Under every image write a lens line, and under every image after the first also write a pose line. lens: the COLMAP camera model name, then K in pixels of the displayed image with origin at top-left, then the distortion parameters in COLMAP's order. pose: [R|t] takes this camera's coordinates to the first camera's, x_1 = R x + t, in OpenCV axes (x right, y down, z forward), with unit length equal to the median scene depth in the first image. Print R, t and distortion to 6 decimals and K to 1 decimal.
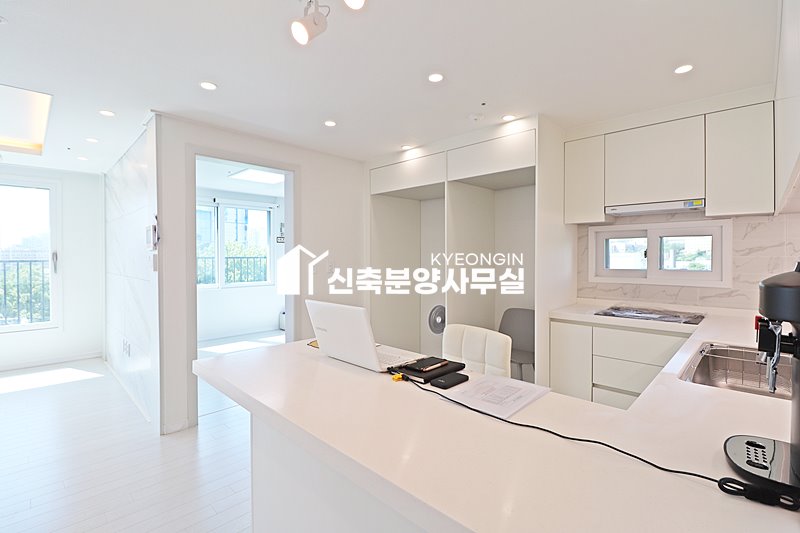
lens RADIAL K [[372.1, 0, 399.8], [0, 372.1, 260.2], [0, 0, 1]] dist [0.001928, -0.014621]
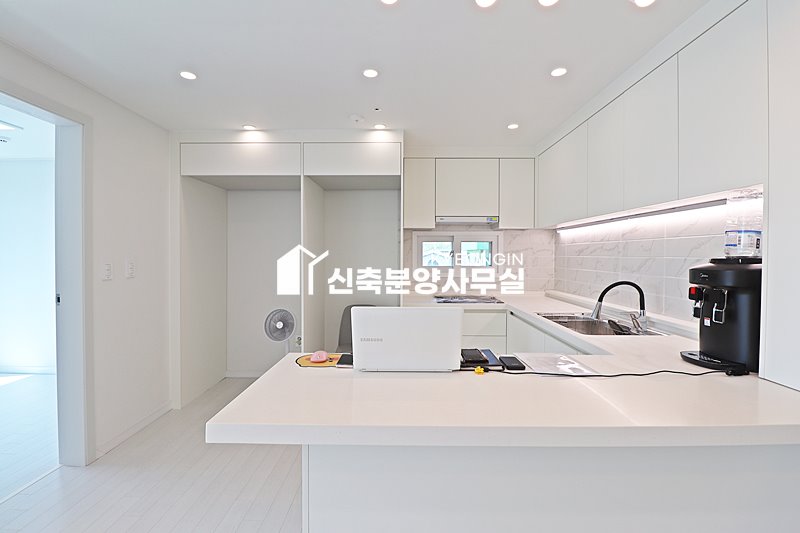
lens RADIAL K [[374.0, 0, 400.1], [0, 374.0, 258.8], [0, 0, 1]] dist [0.001089, -0.015163]
pose [[0.720067, -0.002047, 0.693902, -0.398070], [0.003948, 0.999992, -0.001146, -0.000195], [-0.693894, 0.003565, 0.720069, 0.175765]]
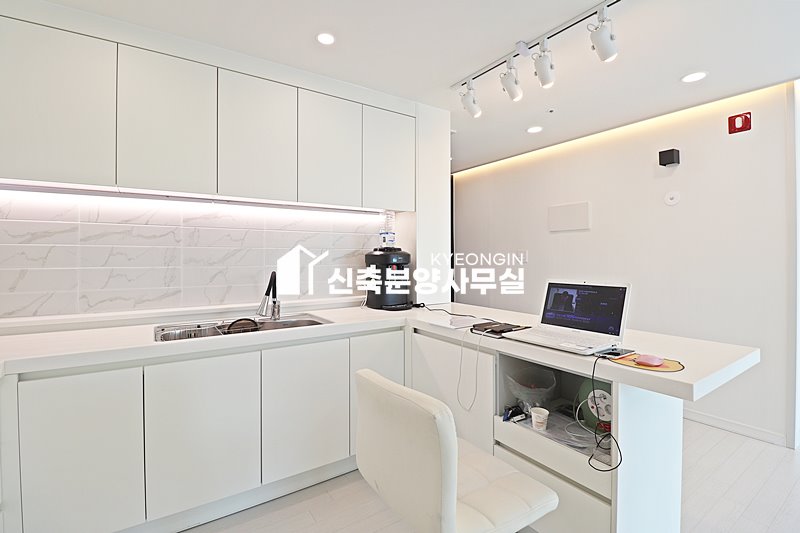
lens RADIAL K [[374.0, 0, 400.1], [0, 374.0, 258.8], [0, 0, 1]] dist [0.001089, -0.015163]
pose [[-0.980233, 0.003830, 0.197807, 0.073084], [0.007186, 0.999842, 0.016251, 0.011127], [-0.197714, 0.017351, -0.980106, 1.102114]]
